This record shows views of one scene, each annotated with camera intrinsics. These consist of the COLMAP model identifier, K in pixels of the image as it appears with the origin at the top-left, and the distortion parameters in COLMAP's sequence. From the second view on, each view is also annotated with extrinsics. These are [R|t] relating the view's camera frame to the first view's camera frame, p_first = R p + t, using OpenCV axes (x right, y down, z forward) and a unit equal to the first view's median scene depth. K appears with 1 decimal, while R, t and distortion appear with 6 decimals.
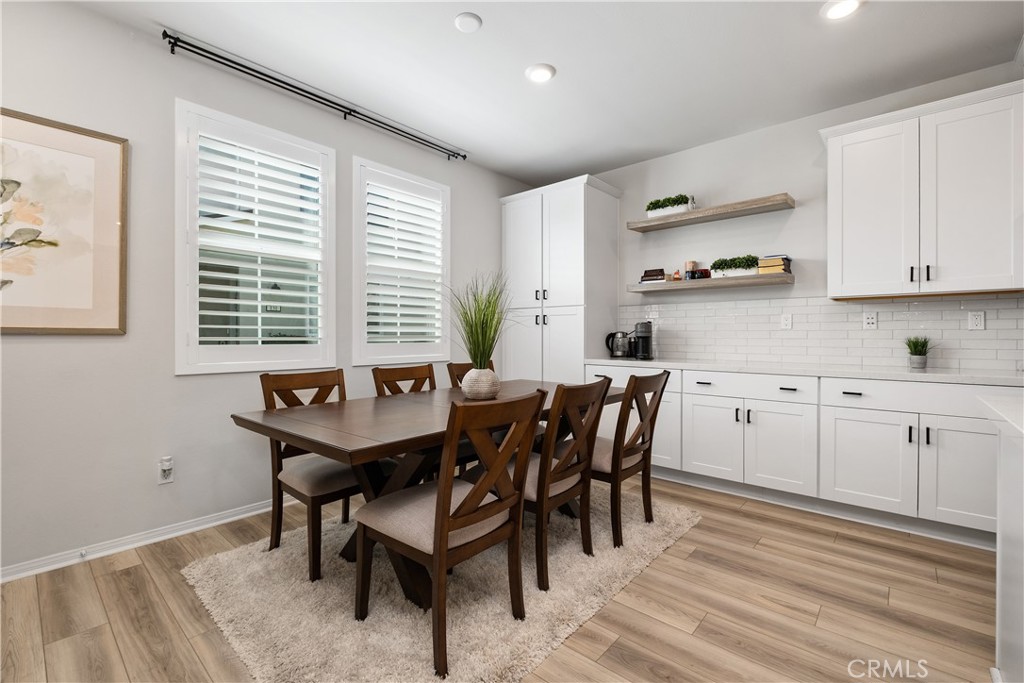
lens RADIAL K [[442.2, 0, 510.7], [0, 442.2, 338.1], [0, 0, 1]] dist [0.001543, -0.007533]
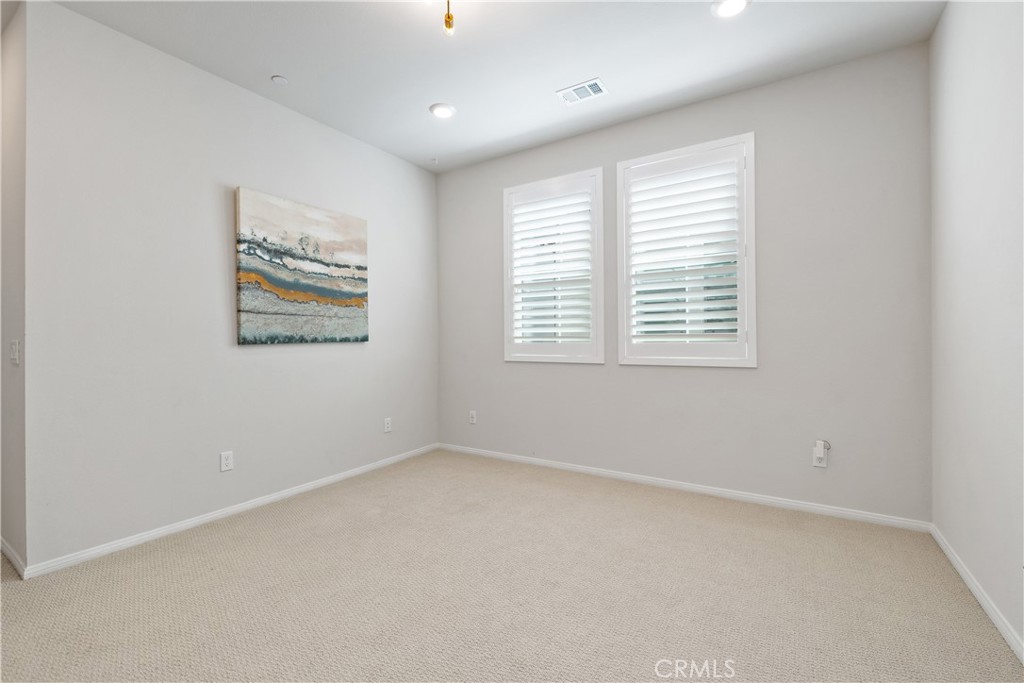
lens RADIAL K [[442.2, 0, 510.7], [0, 442.2, 338.1], [0, 0, 1]] dist [0.001543, -0.007533]
pose [[0.155892, 0.010121, -0.987722, 0.706006], [0.015503, 0.999799, 0.012691, -0.017286], [0.987652, -0.017291, 0.155704, 0.634238]]
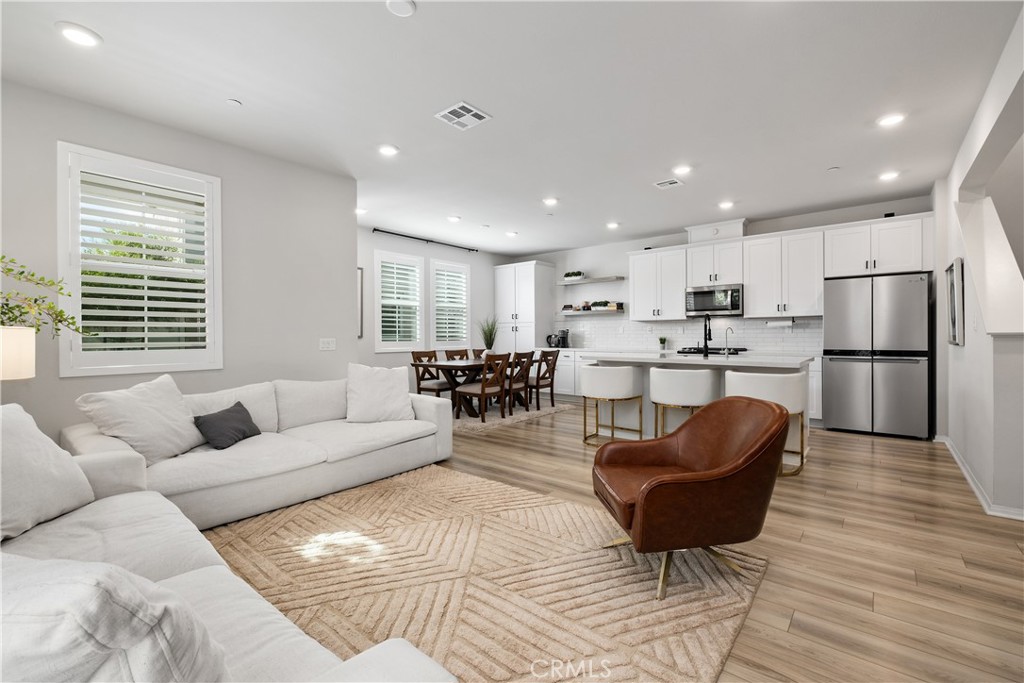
lens RADIAL K [[442.2, 0, 510.7], [0, 442.2, 338.1], [0, 0, 1]] dist [0.001543, -0.007533]
pose [[0.999600, -0.005840, 0.027690, -0.008809], [0.005804, 0.999982, 0.001397, -0.002649], [-0.027697, -0.001236, 0.999616, -1.418885]]
